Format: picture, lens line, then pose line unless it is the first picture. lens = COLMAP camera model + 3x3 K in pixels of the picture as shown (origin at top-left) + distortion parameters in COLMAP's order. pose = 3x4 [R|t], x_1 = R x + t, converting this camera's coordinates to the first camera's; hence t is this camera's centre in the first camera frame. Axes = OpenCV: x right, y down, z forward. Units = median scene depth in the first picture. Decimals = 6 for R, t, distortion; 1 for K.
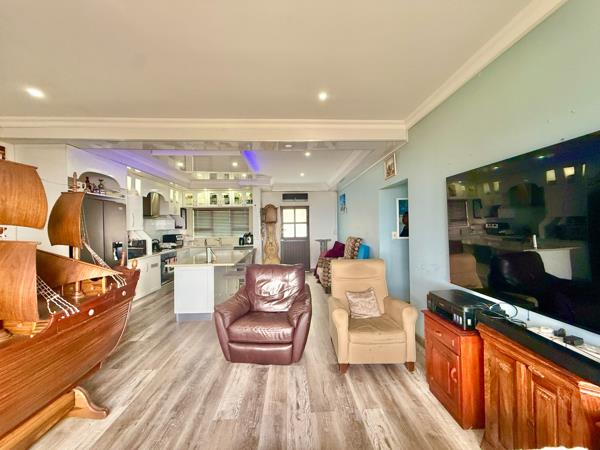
lens RADIAL K [[240.0, 0, 300.0], [0, 240.0, 225.0], [0, 0, 1]] dist [-0.000273, -0.000053]
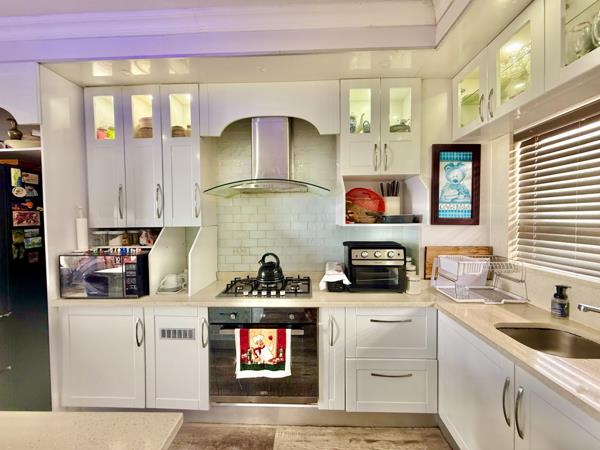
lens RADIAL K [[240.0, 0, 300.0], [0, 240.0, 225.0], [0, 0, 1]] dist [-0.000273, -0.000053]
pose [[-0.078112, 0.050322, -0.995674, -0.198477], [0.013588, 0.998686, 0.049409, 0.002044], [0.996852, -0.009669, -0.078693, 0.813775]]
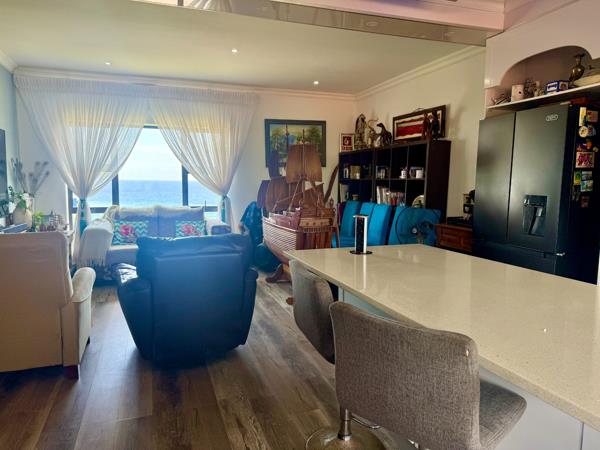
lens RADIAL K [[422.9, 0, 300.0], [0, 422.9, 225.0], [0, 0, 1]] dist [0.120054, -0.142518]
pose [[-0.958095, 0.040742, -0.283539, -0.045797], [0.010562, 0.994185, 0.107166, 0.017611], [0.286257, 0.099680, -0.952954, 0.840791]]
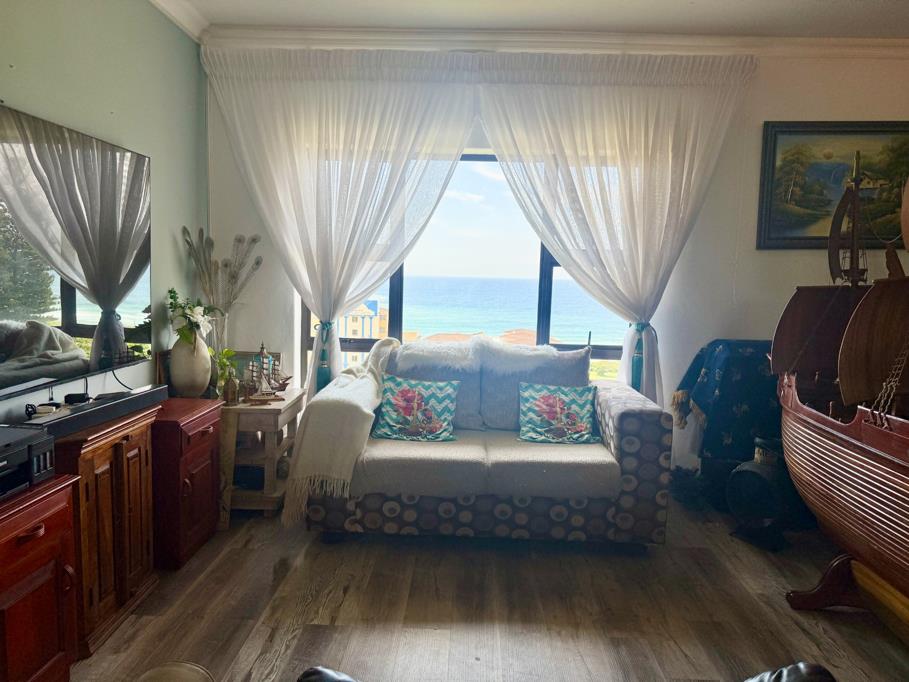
lens RADIAL K [[640.7, 0, 454.5], [0, 640.7, 341.0], [0, 0, 1]] dist [0.120054, -0.142518]
pose [[-0.997098, -0.017005, 0.074210, -0.034799], [-0.009107, 0.994379, 0.105490, 0.011178], [-0.075587, 0.104508, -0.991647, 0.490518]]
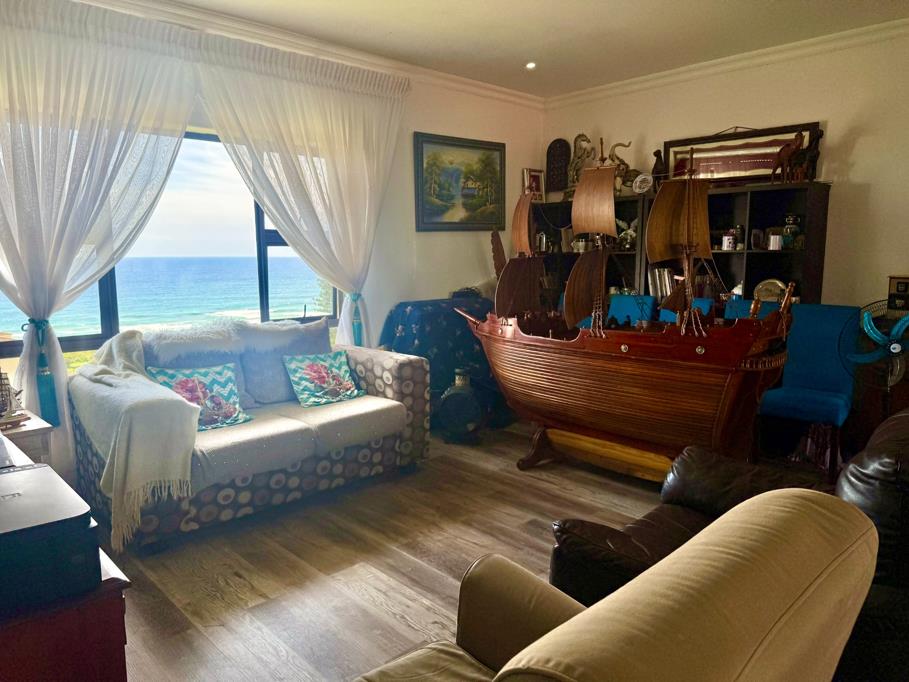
lens RADIAL K [[658.5, 0, 477.8], [0, 658.5, 325.0], [0, 0, 1]] dist [0.270694, -0.452519]
pose [[-0.748007, 0.095600, -0.656769, 0.189533], [0.020103, 0.992381, 0.121556, 0.005383], [0.663386, 0.077722, -0.744230, 0.513317]]
